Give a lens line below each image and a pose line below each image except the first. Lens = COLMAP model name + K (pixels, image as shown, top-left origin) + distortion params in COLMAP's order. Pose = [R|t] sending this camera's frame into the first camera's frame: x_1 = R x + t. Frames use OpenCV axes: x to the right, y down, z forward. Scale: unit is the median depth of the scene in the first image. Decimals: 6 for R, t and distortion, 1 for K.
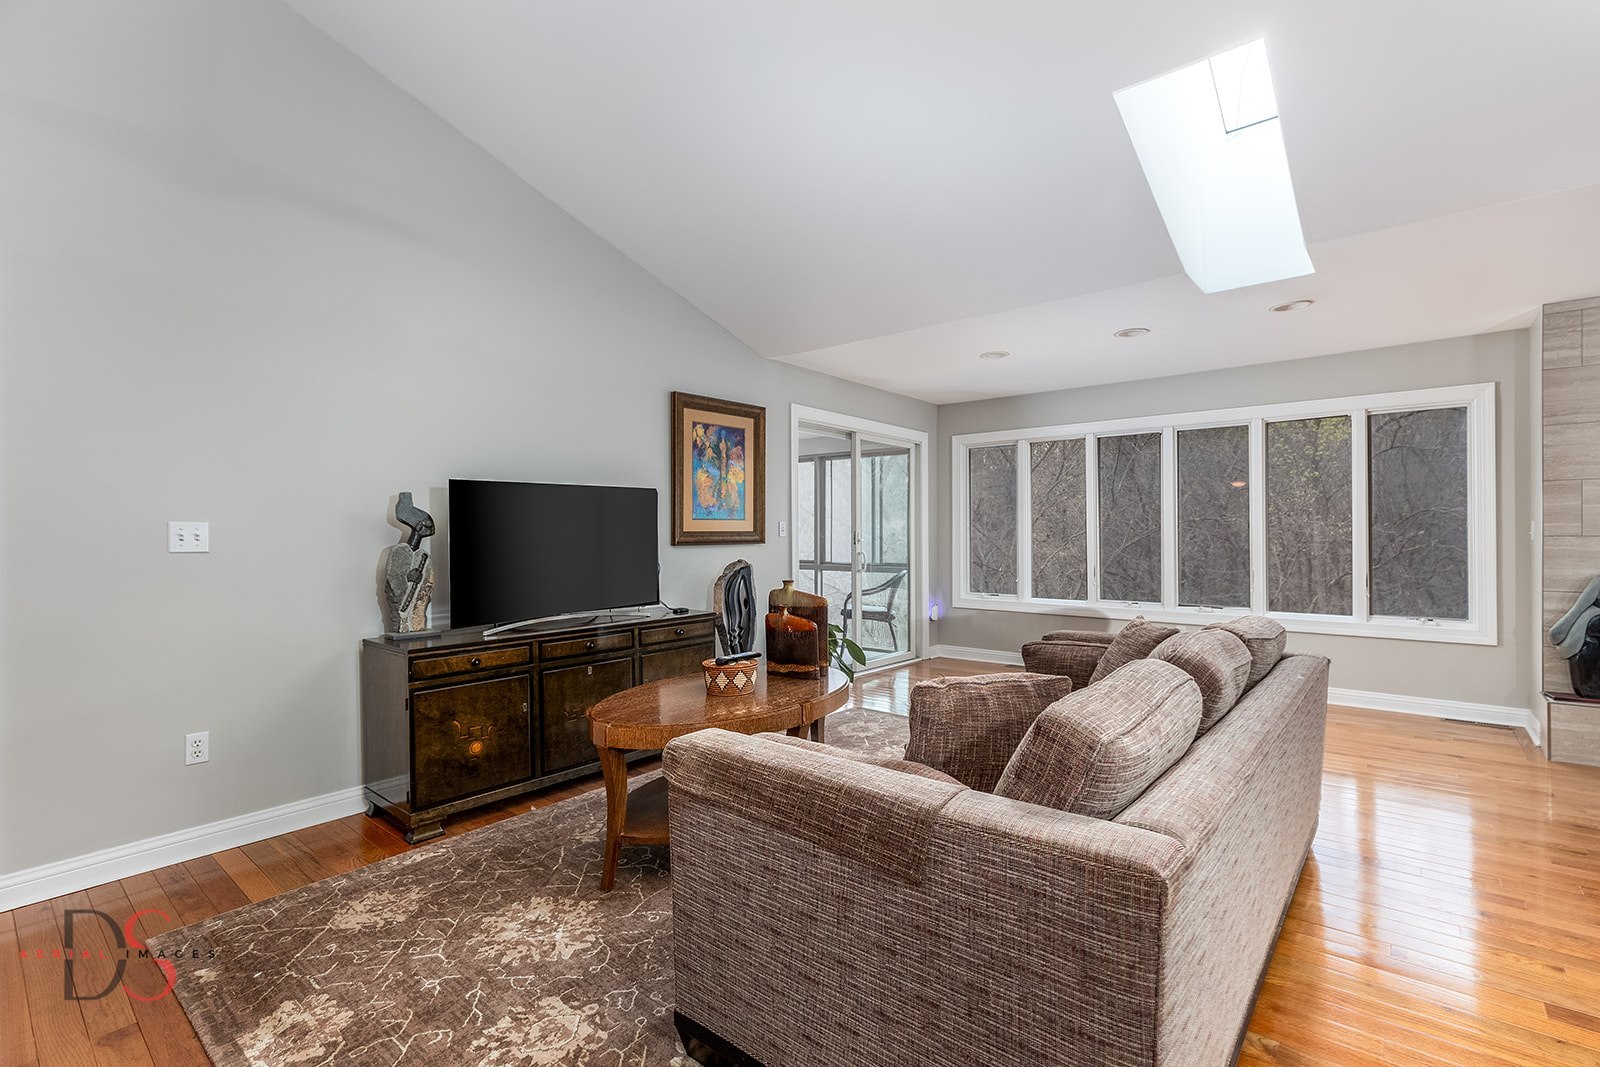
lens RADIAL K [[719.5, 0, 805.3], [0, 719.5, 537.4], [0, 0, 1]] dist [0.000746, 0.003520]
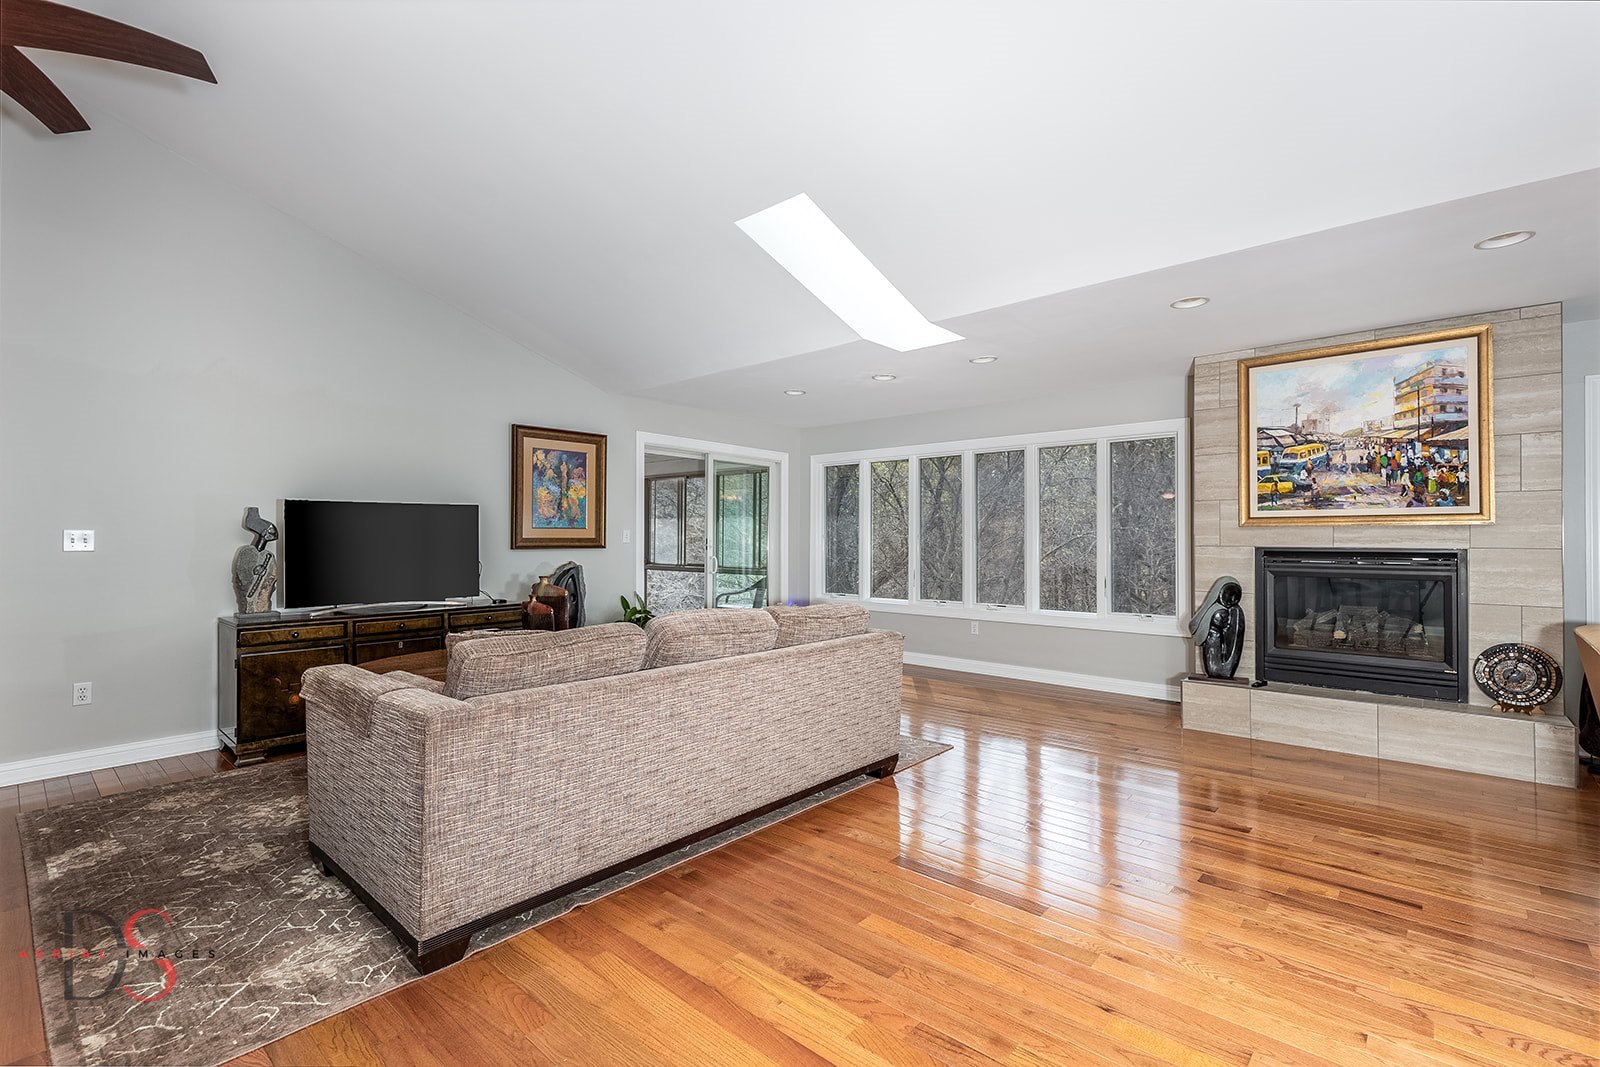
lens RADIAL K [[719.5, 0, 809.4], [0, 719.5, 534.9], [0, 0, 1]] dist [0.000746, 0.003520]
pose [[0.999564, 0.005823, -0.028951, 0.447600], [-0.006187, 0.999903, -0.012512, -0.001467], [0.028876, 0.012685, 0.999503, -0.262990]]
